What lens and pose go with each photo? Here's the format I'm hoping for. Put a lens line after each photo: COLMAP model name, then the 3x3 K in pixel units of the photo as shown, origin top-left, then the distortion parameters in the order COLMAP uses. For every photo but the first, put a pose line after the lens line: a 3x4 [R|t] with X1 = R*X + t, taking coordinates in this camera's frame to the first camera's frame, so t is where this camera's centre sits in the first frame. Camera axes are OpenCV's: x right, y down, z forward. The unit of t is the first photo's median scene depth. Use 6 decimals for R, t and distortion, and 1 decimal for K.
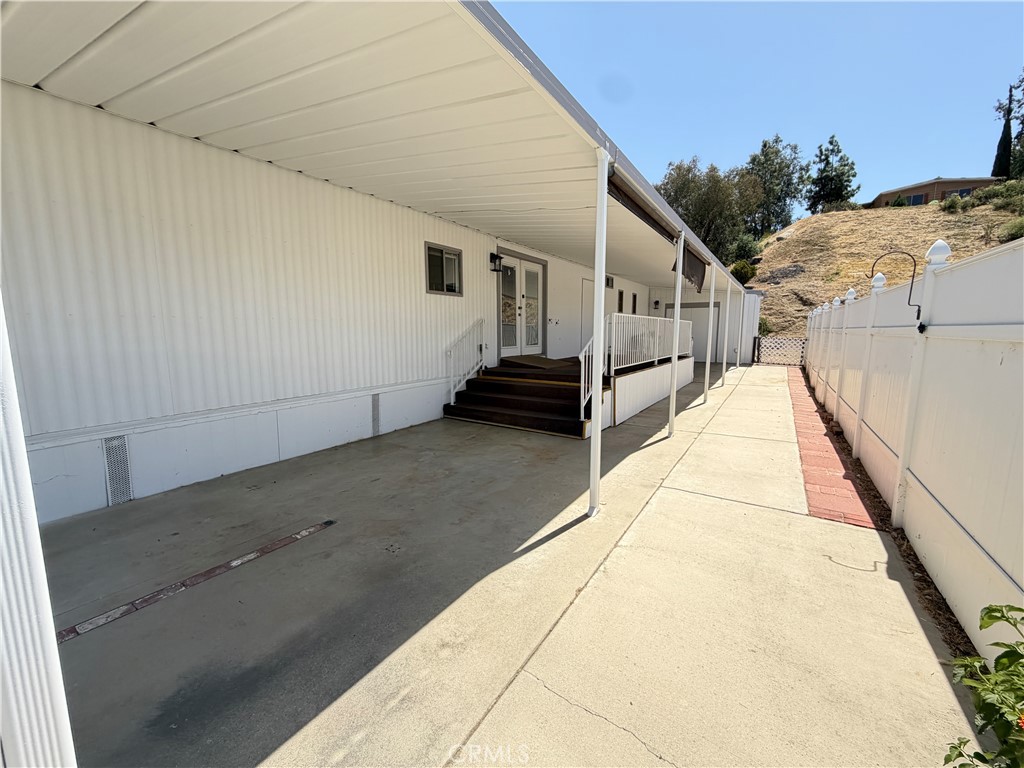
lens RADIAL K [[409.4, 0, 505.8], [0, 409.4, 383.5], [0, 0, 1]] dist [-0.001310, 0.000839]
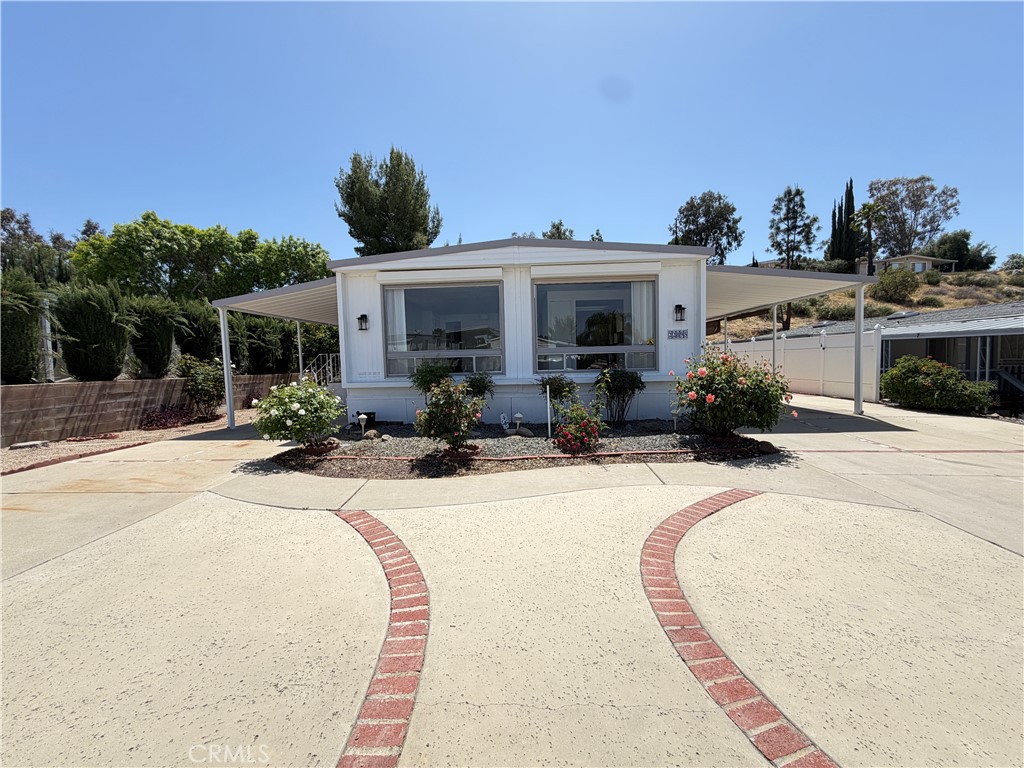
lens RADIAL K [[409.4, 0, 505.5], [0, 409.4, 379.6], [0, 0, 1]] dist [-0.001310, 0.000839]
pose [[0.861195, -0.044765, 0.506300, -1.682180], [0.089936, 0.993817, -0.065108, 0.071777], [-0.500255, 0.101605, 0.859896, -0.427584]]
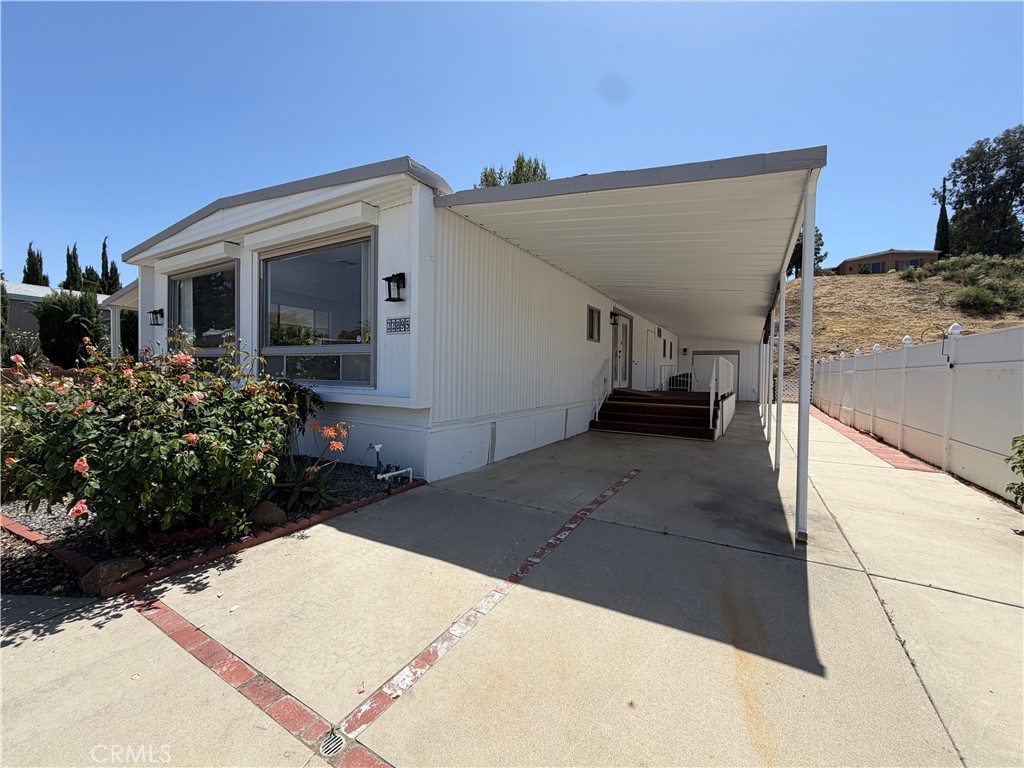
lens RADIAL K [[409.4, 0, 505.4], [0, 409.4, 385.0], [0, 0, 1]] dist [-0.001310, 0.000839]
pose [[0.998644, 0.017550, 0.049010, -0.481785], [-0.012499, 0.994753, -0.101538, 0.072077], [-0.050535, 0.100788, 0.993624, -0.332031]]
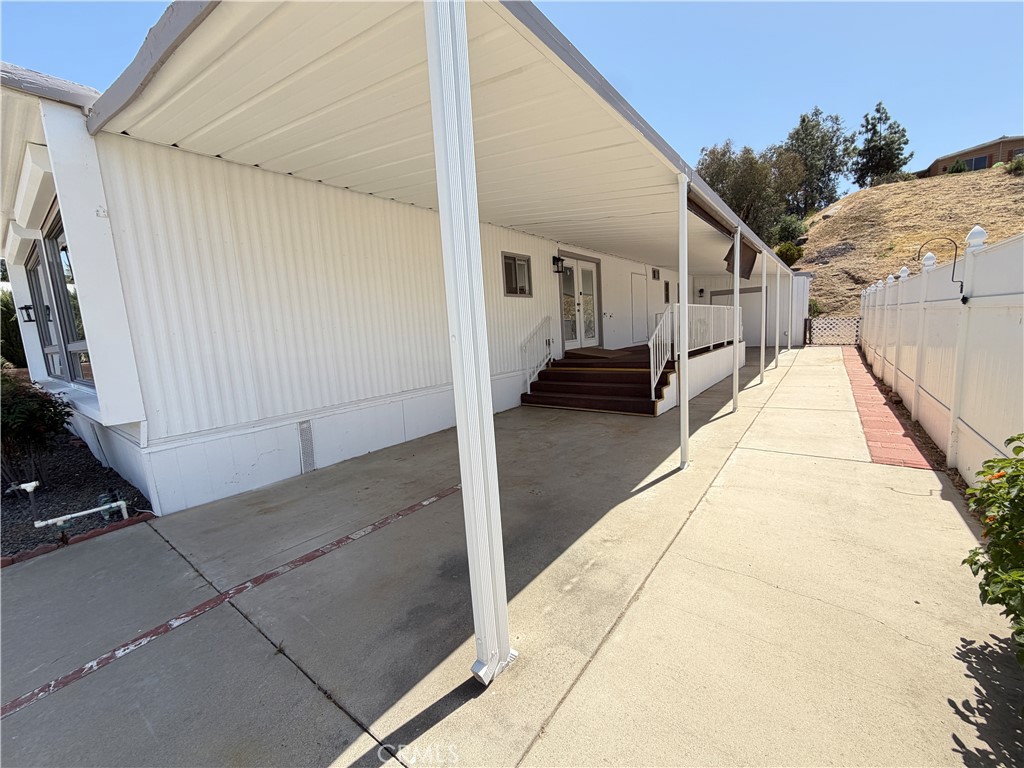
lens RADIAL K [[409.4, 0, 505.1], [0, 409.4, 382.1], [0, 0, 1]] dist [-0.001310, 0.000839]
pose [[0.995386, -0.046261, -0.084068, -0.095676], [0.046261, 0.998927, -0.001942, 0.018258], [0.084067, -0.001956, 0.996458, -0.125014]]
